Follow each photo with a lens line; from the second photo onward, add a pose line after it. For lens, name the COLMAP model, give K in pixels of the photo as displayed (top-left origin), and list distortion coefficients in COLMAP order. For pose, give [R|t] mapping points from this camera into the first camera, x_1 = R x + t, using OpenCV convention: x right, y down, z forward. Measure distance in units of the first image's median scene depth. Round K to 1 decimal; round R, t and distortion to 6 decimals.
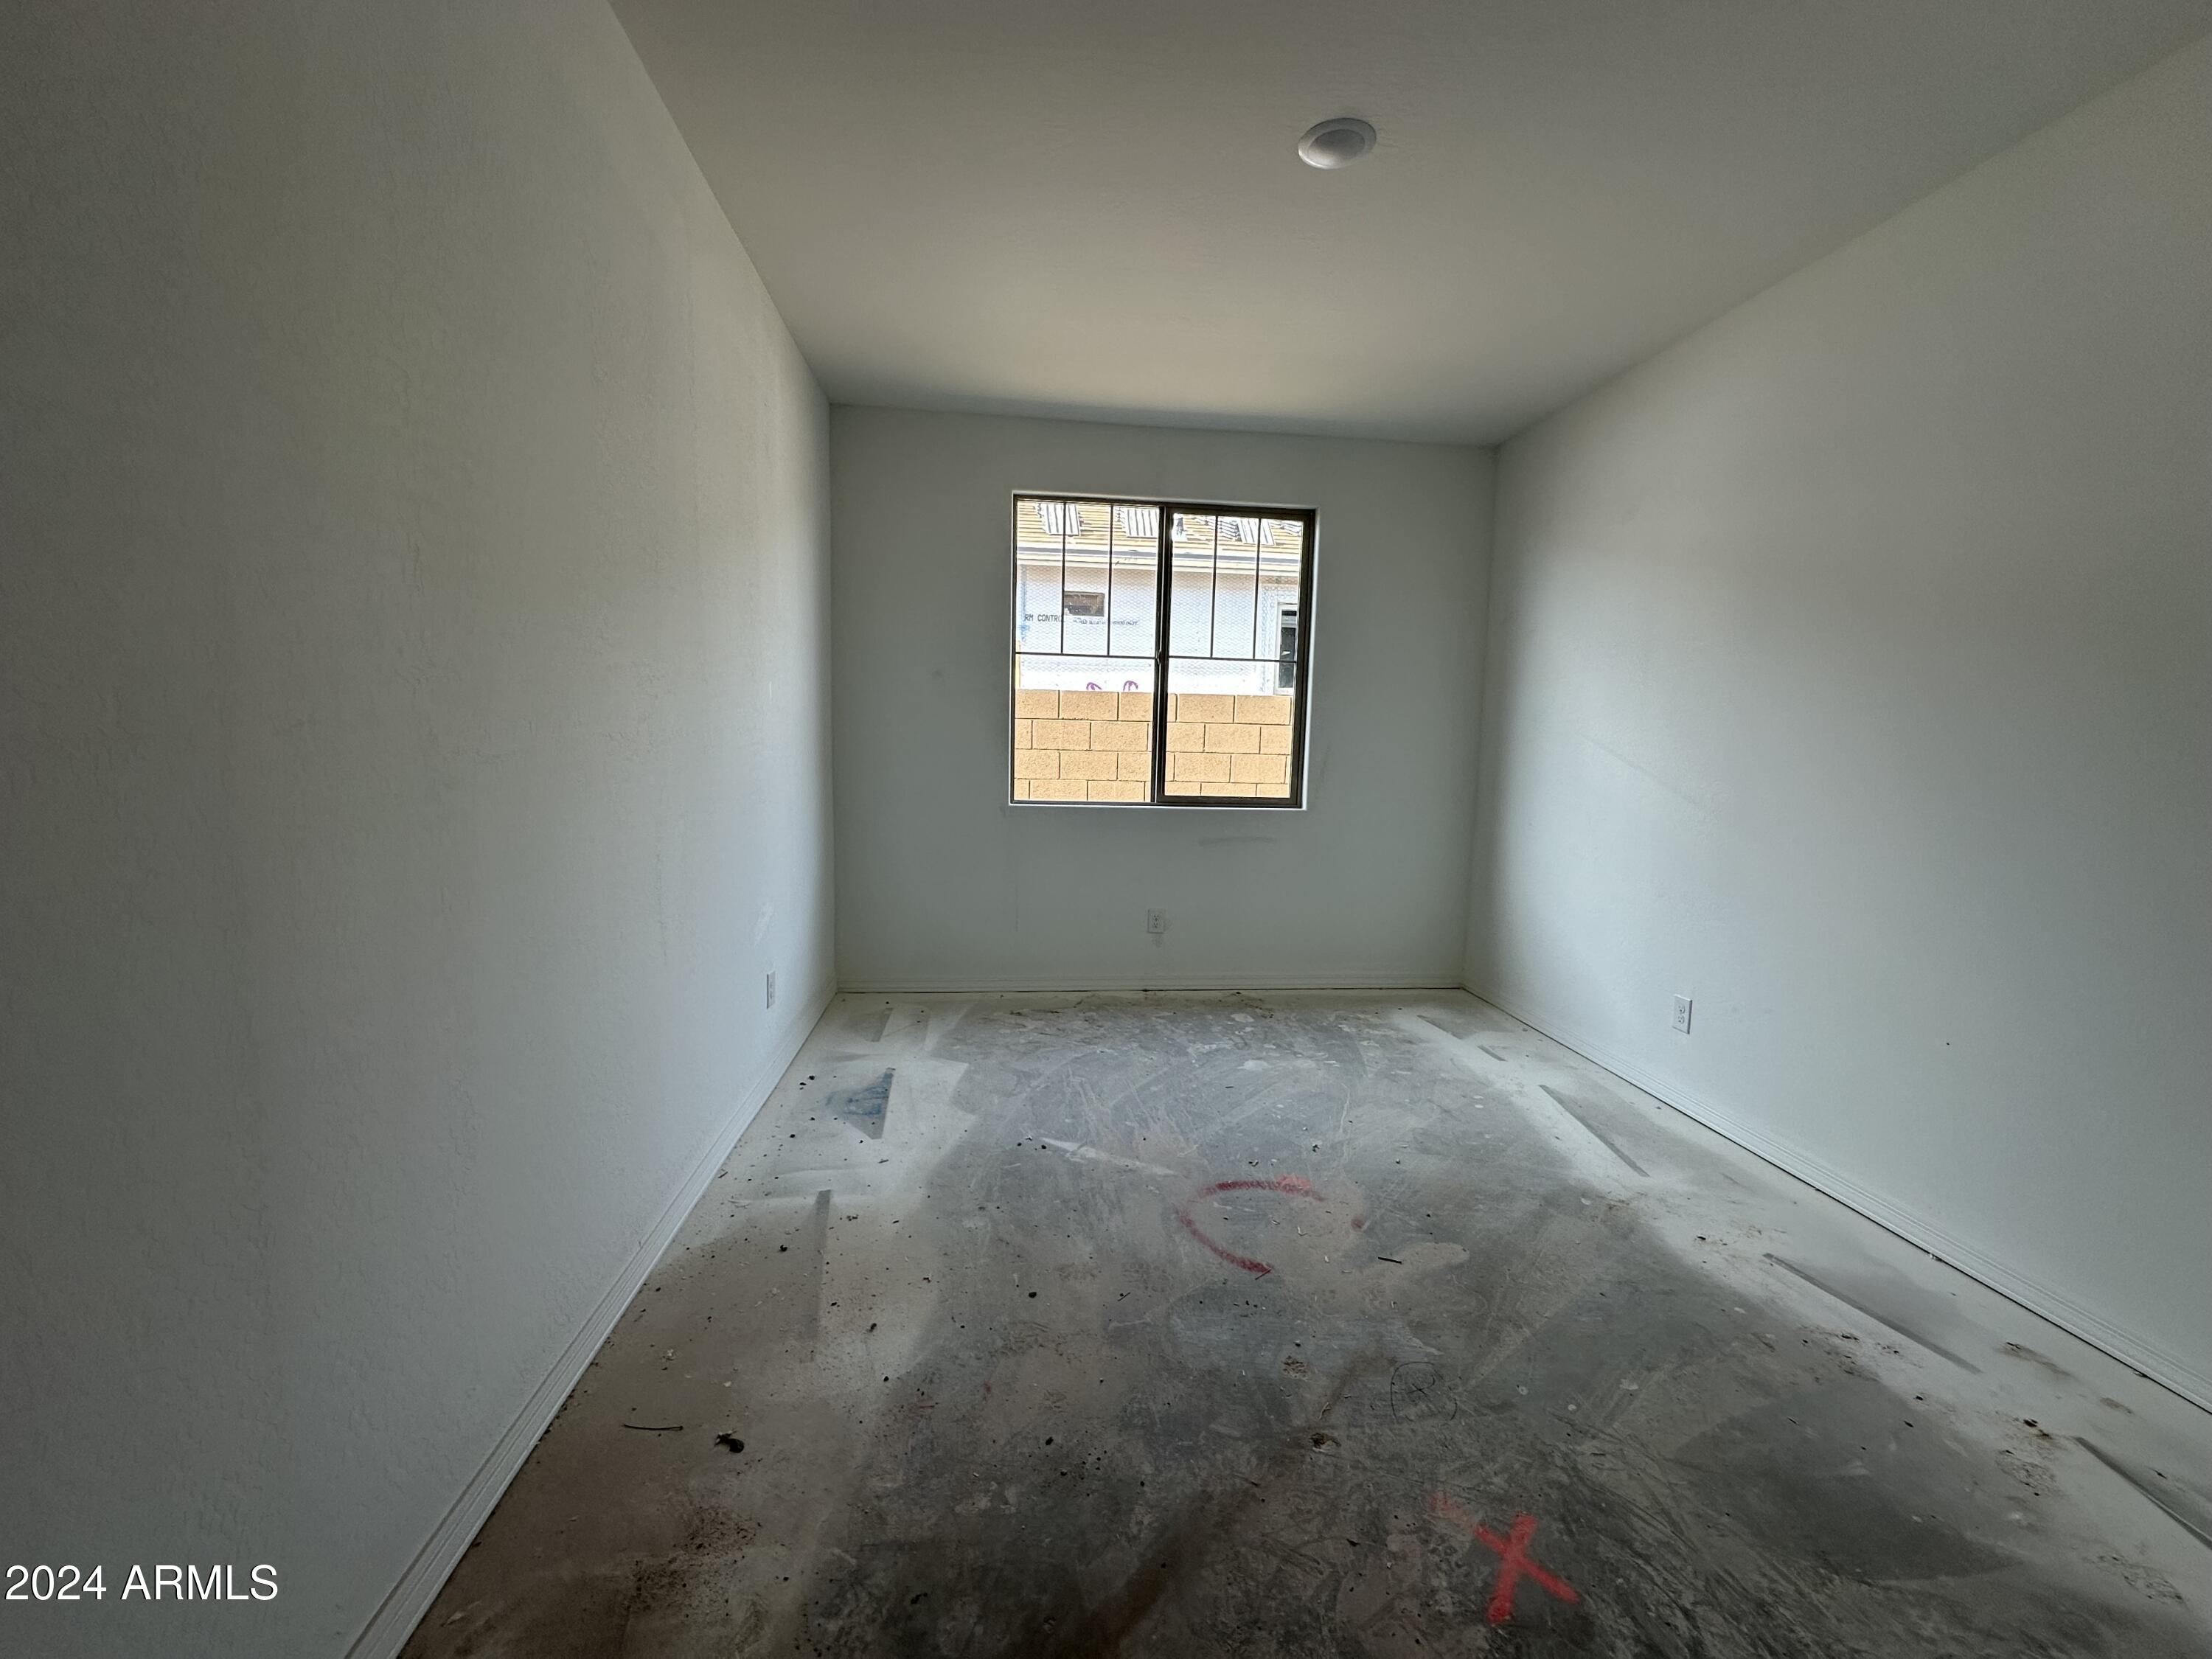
lens RADIAL K [[881.8, 0, 1107.5], [0, 881.8, 827.9], [0, 0, 1]] dist [-0.000261, 0.000606]
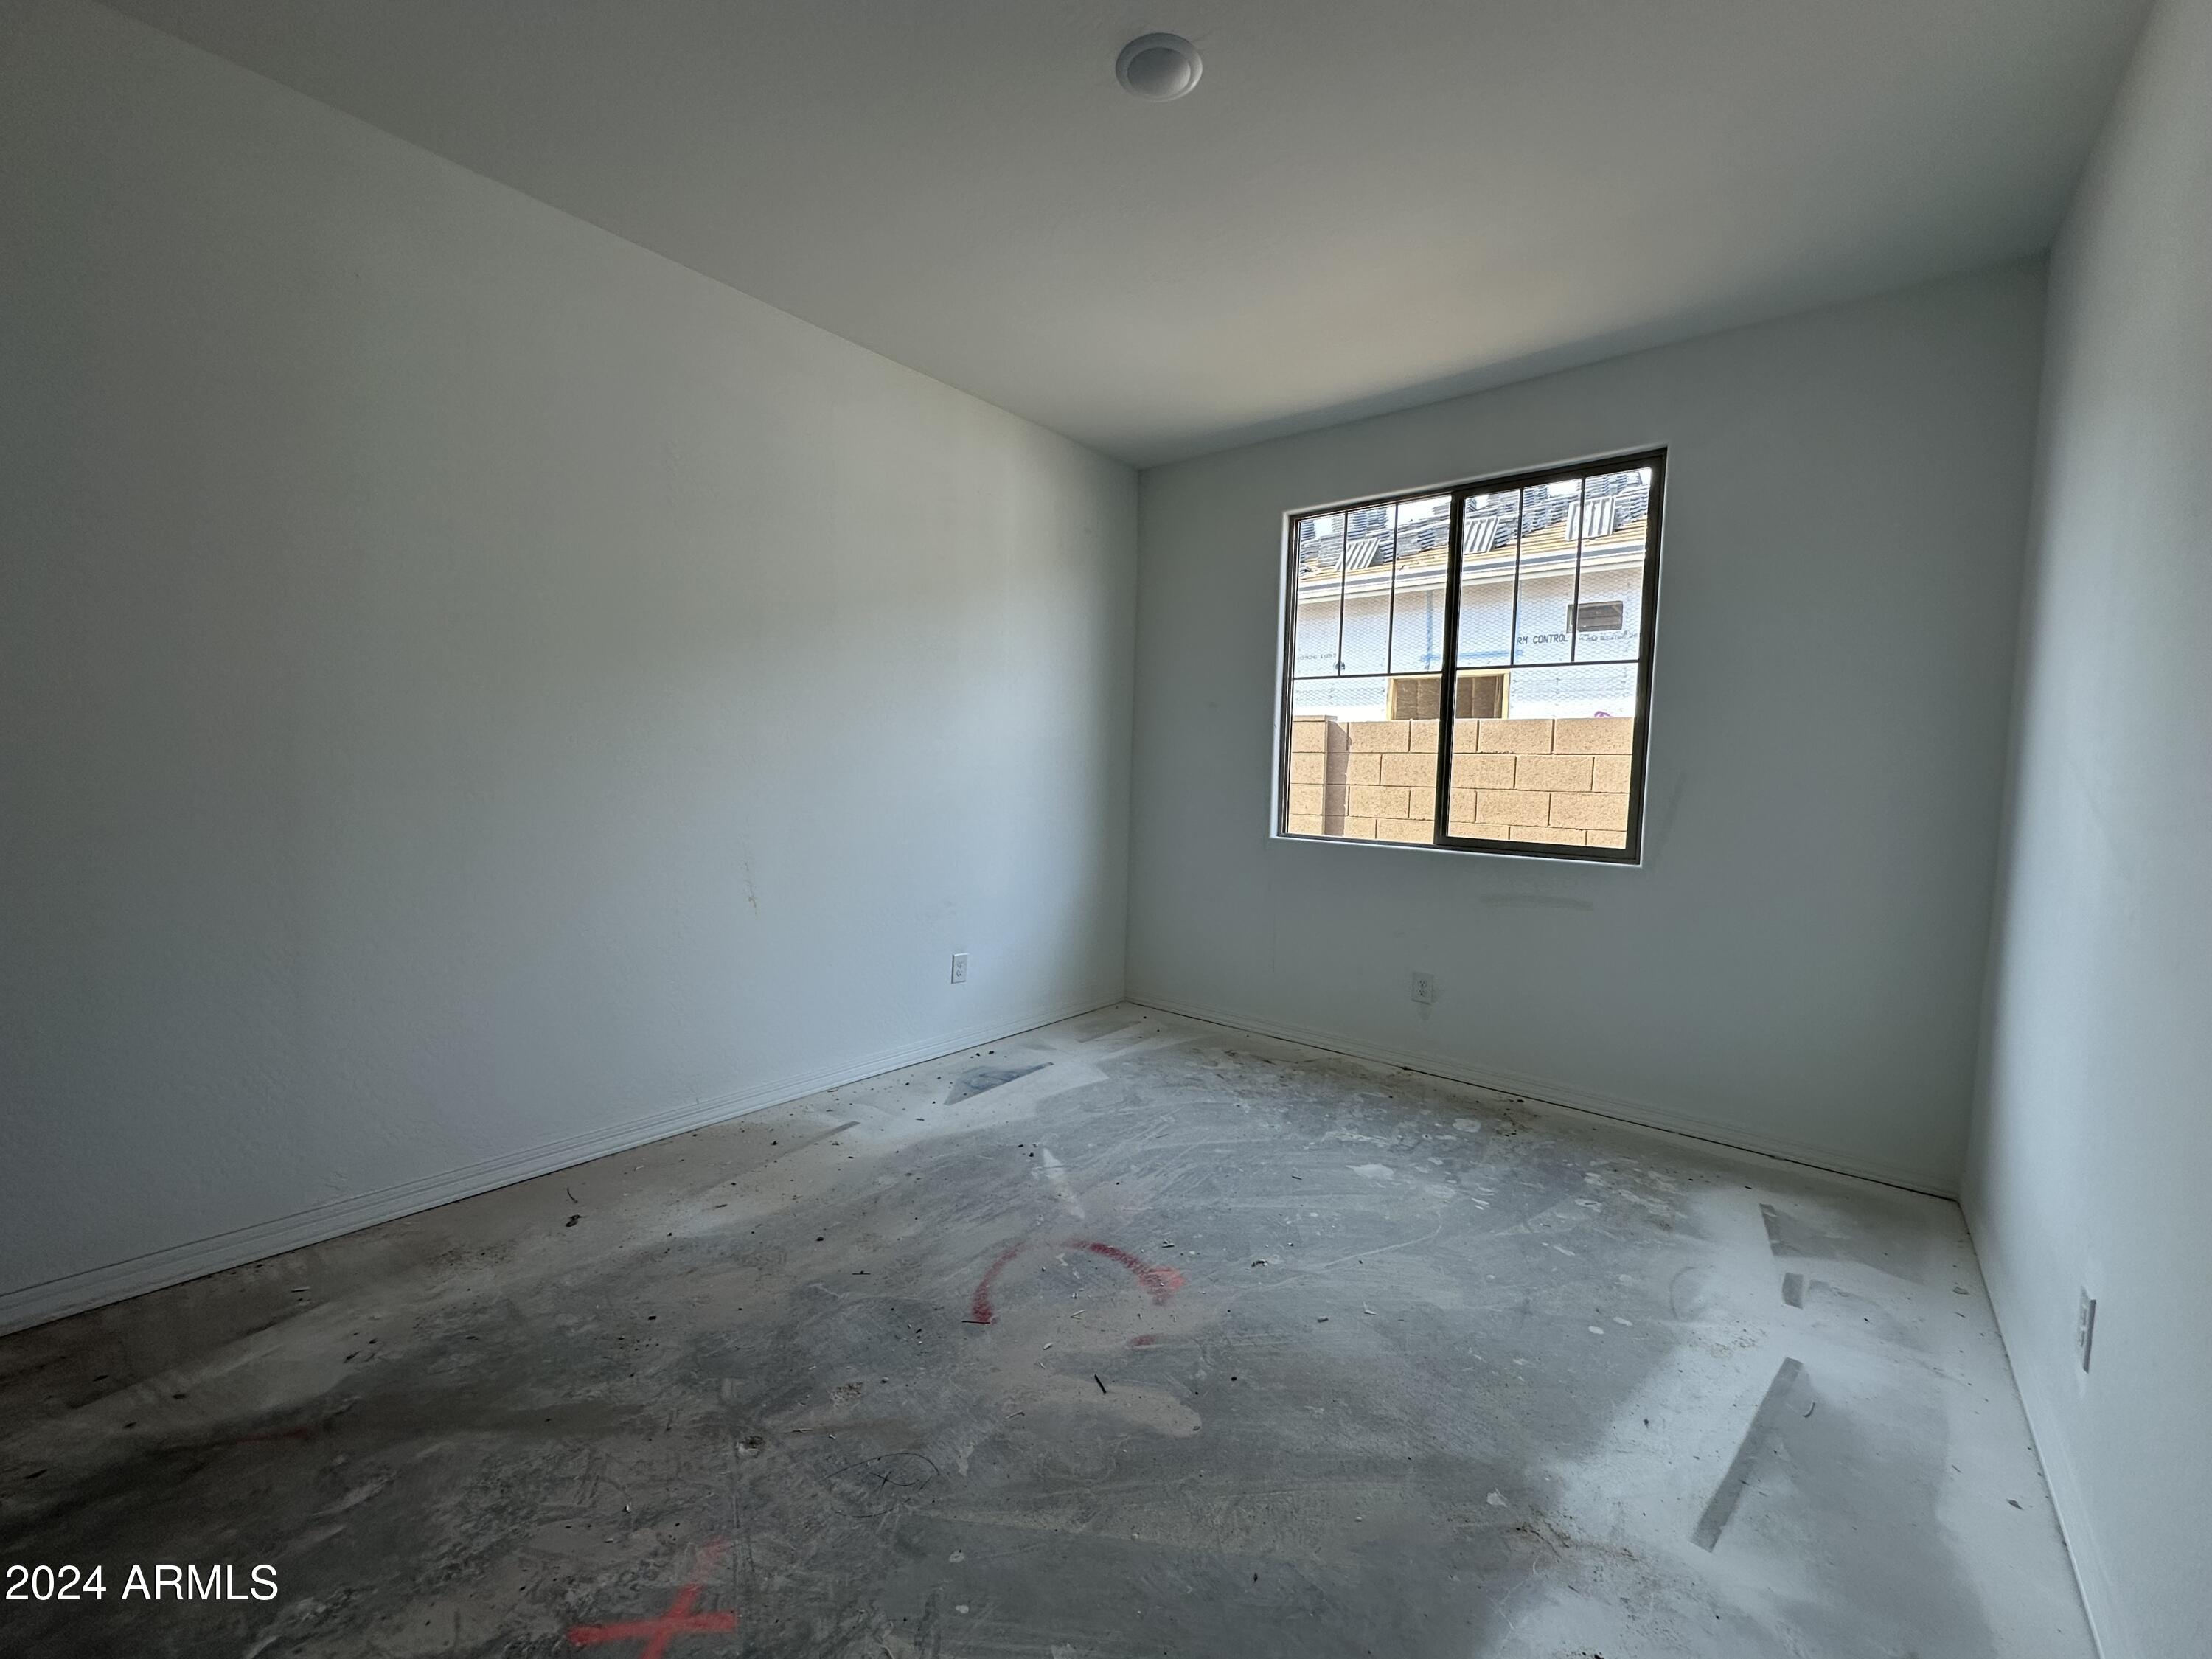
lens RADIAL K [[881.8, 0, 1107.5], [0, 881.8, 827.9], [0, 0, 1]] dist [-0.000261, 0.000606]
pose [[0.694971, 0.040672, -0.717886, 0.576796], [-0.084688, 0.996080, -0.025551, 0.003729], [0.714033, 0.078553, 0.695692, 0.265748]]
